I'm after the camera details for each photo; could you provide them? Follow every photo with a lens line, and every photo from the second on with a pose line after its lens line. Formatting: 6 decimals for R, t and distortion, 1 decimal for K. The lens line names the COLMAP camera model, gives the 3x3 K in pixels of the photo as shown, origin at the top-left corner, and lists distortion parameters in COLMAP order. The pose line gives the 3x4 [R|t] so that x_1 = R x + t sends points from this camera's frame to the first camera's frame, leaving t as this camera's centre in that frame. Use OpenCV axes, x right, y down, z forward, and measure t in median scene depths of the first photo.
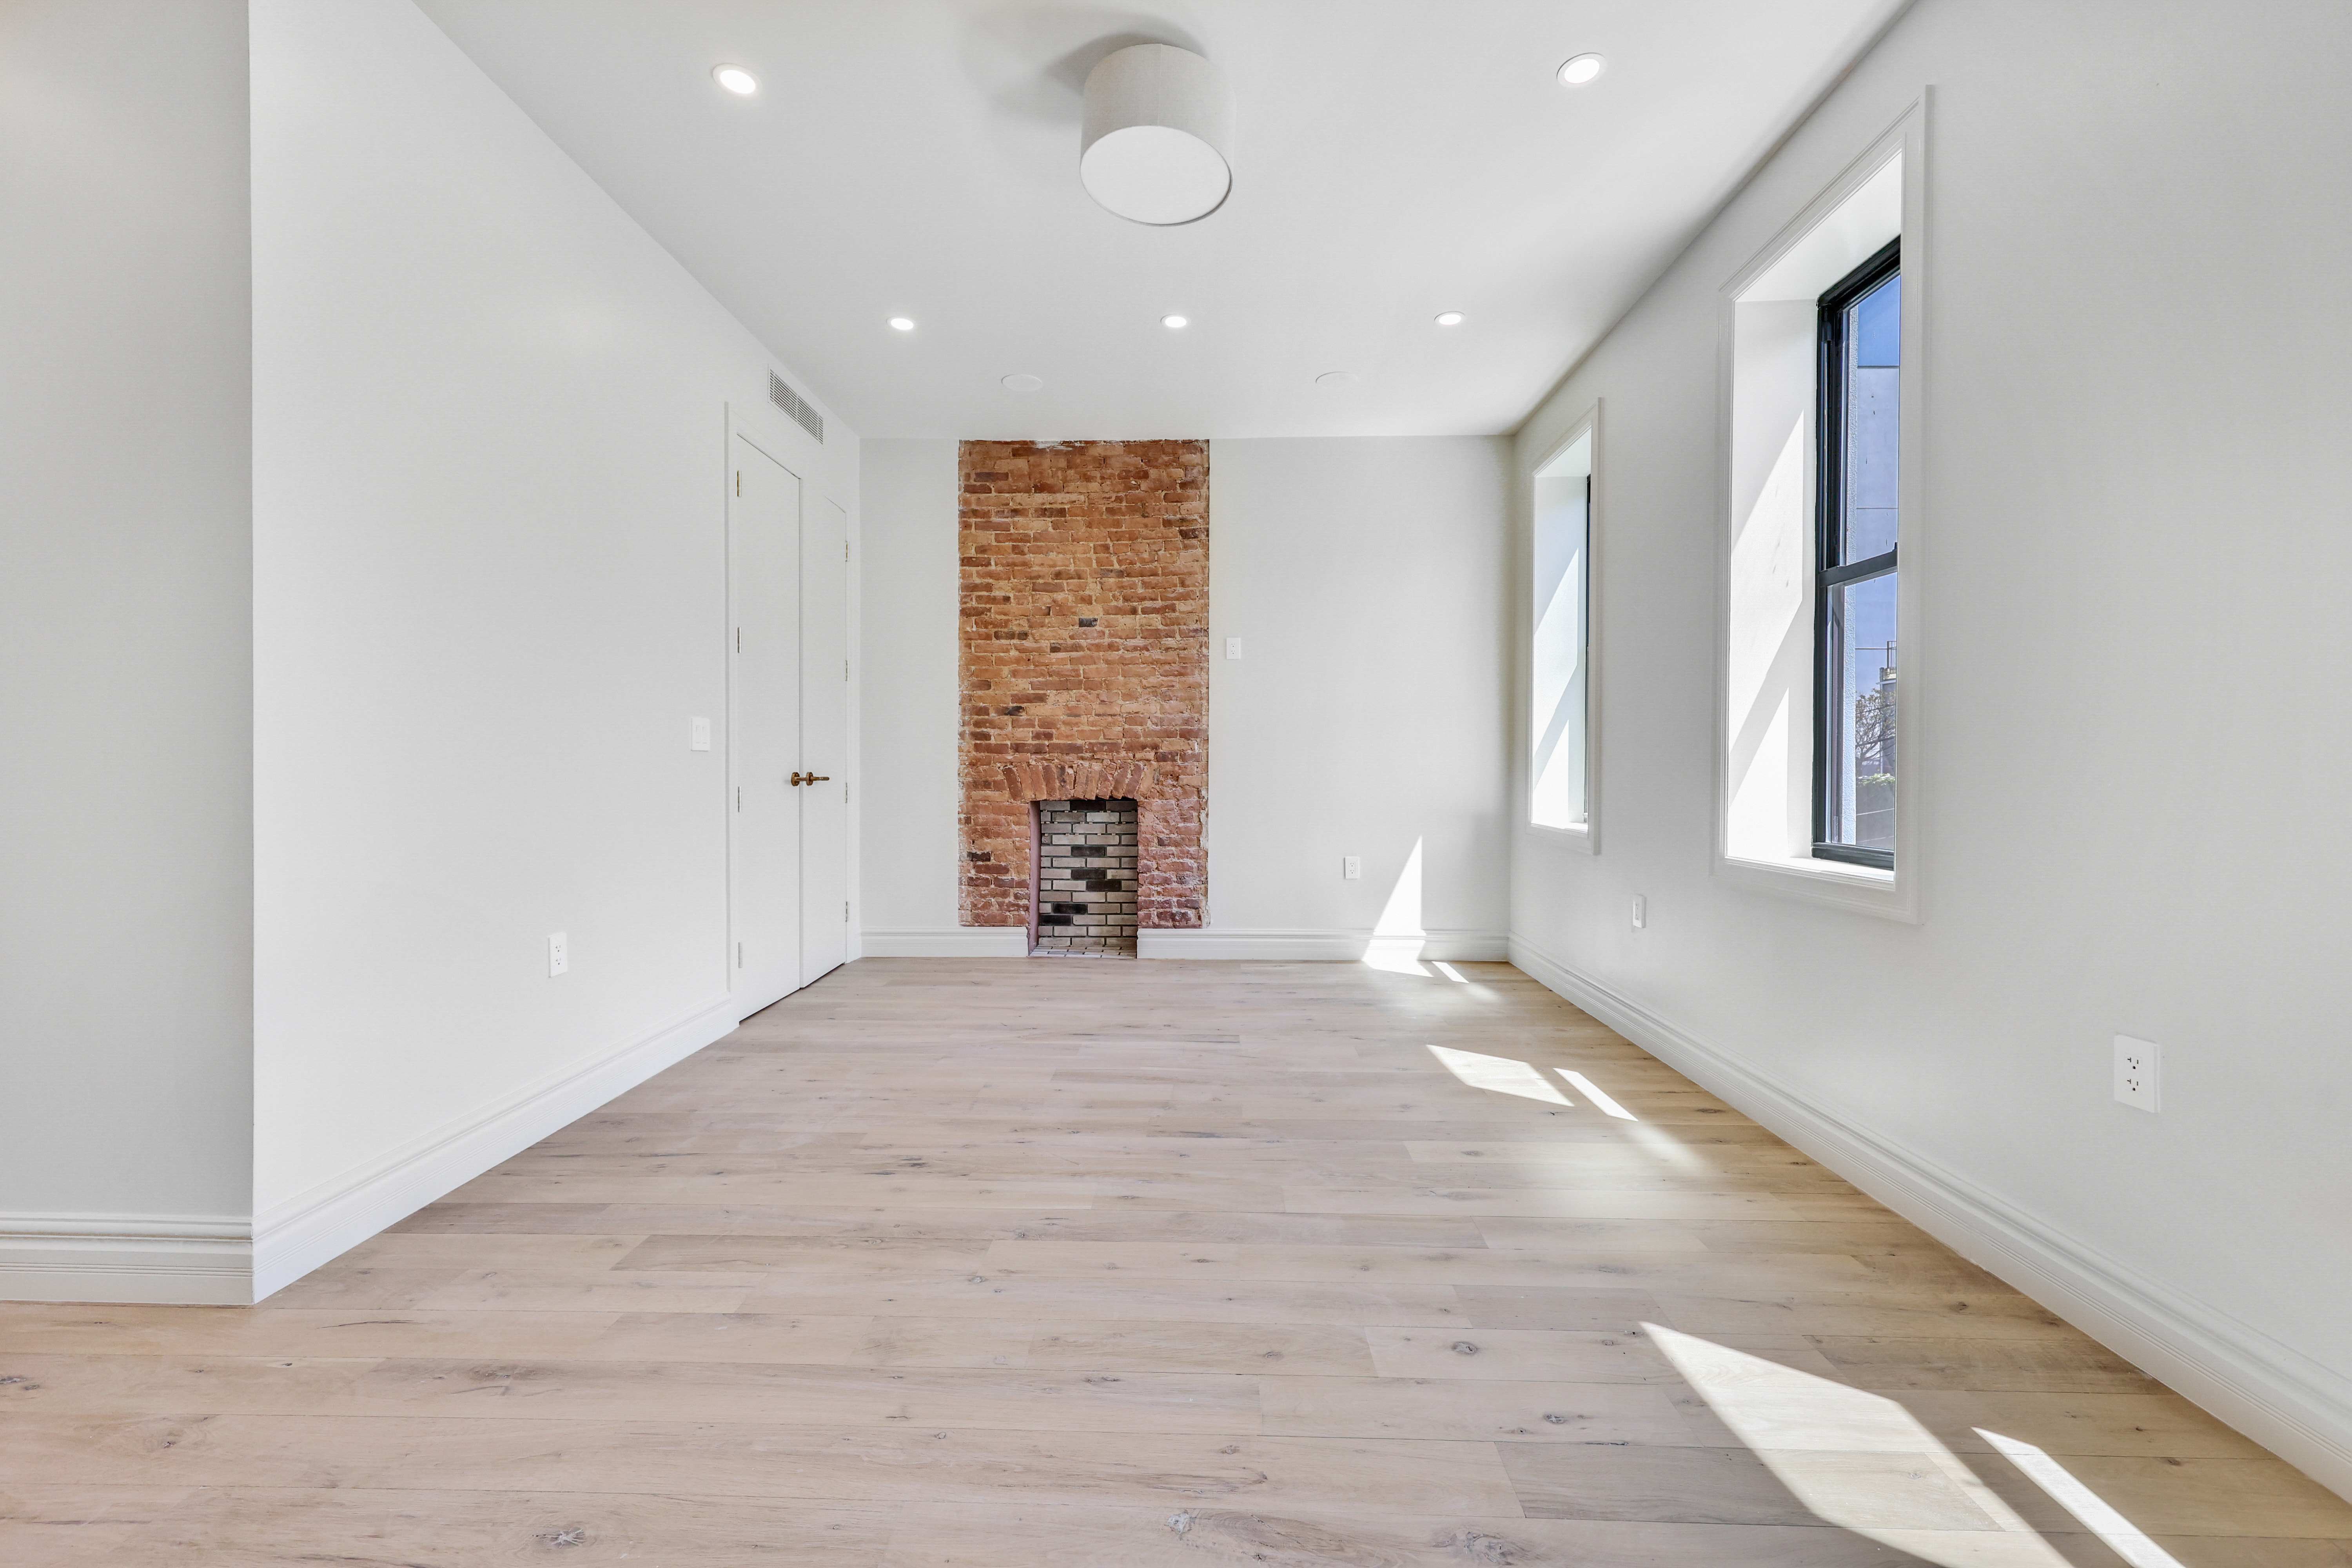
lens RADIAL K [[946.5, 0, 1186.6], [0, 946.5, 782.1], [0, 0, 1]] dist [-0.000348, -0.000250]
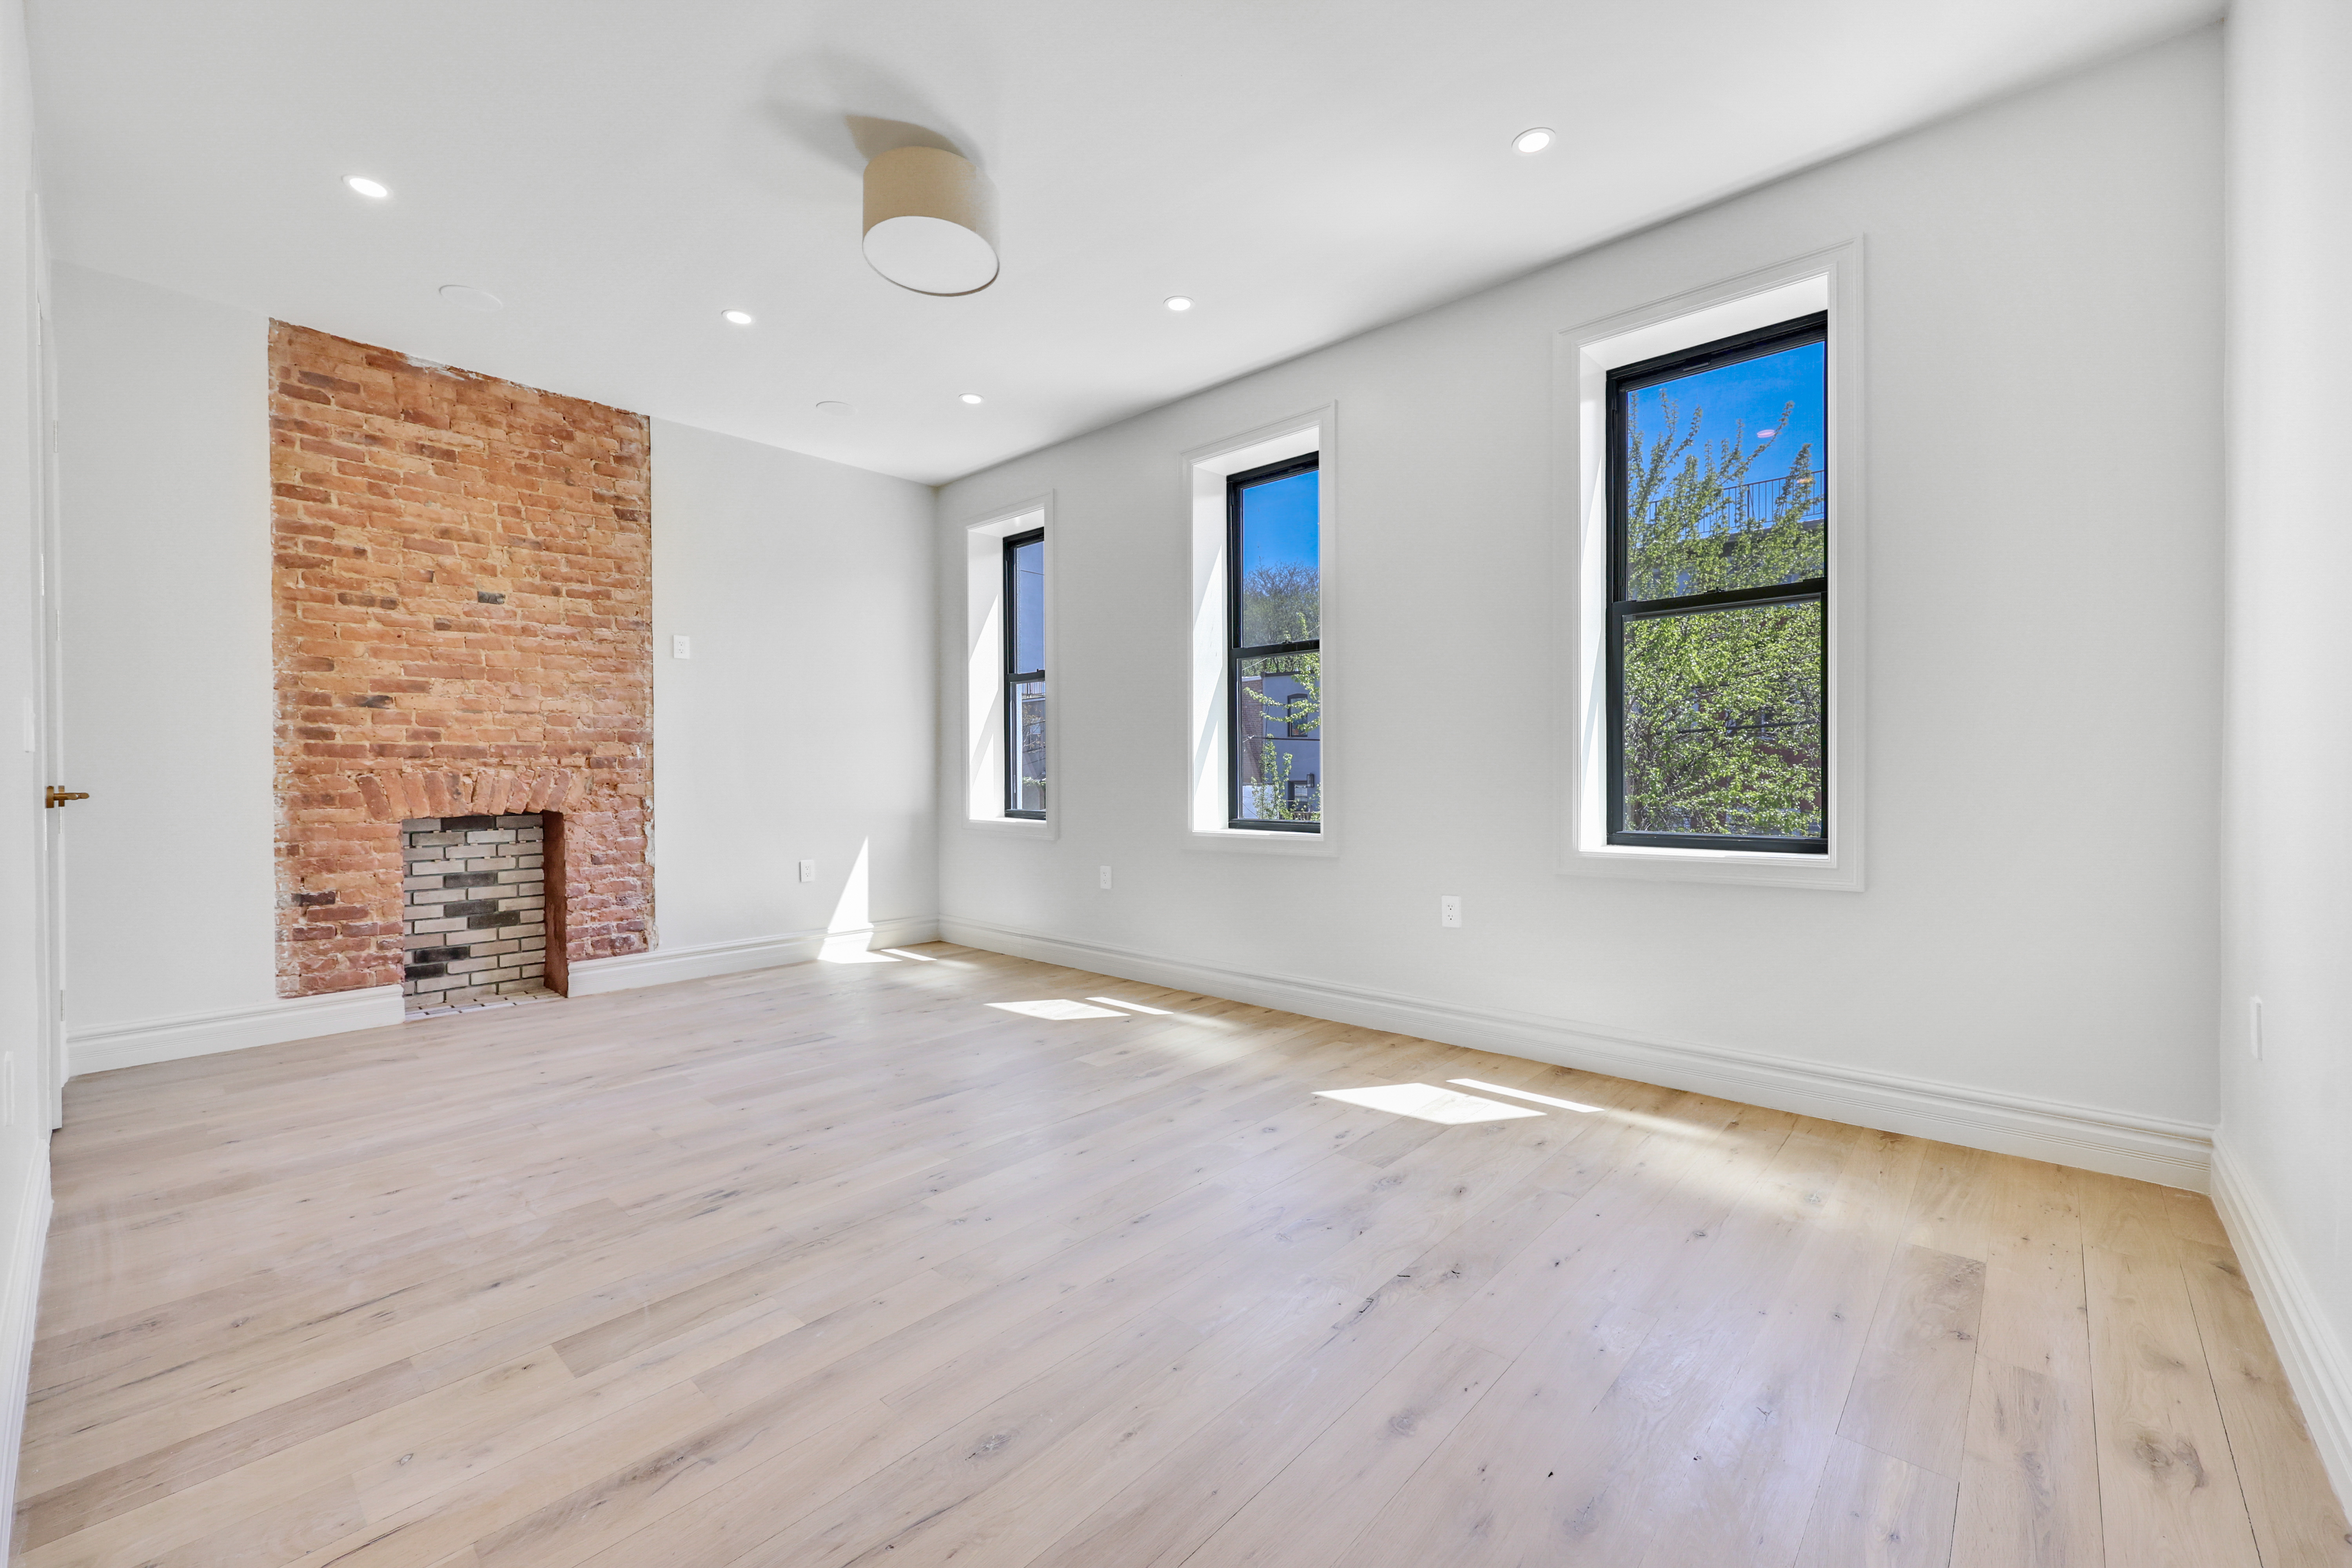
lens RADIAL K [[955.0, 0, 1176.0], [0, 955.0, 784.0], [0, 0, 1]] dist [0.001396, 0.000176]
pose [[0.649625, -0.013471, 0.760136, -0.350257], [0.016727, 0.999854, 0.003424, -0.001294], [-0.760071, 0.010490, 0.649755, 0.016608]]
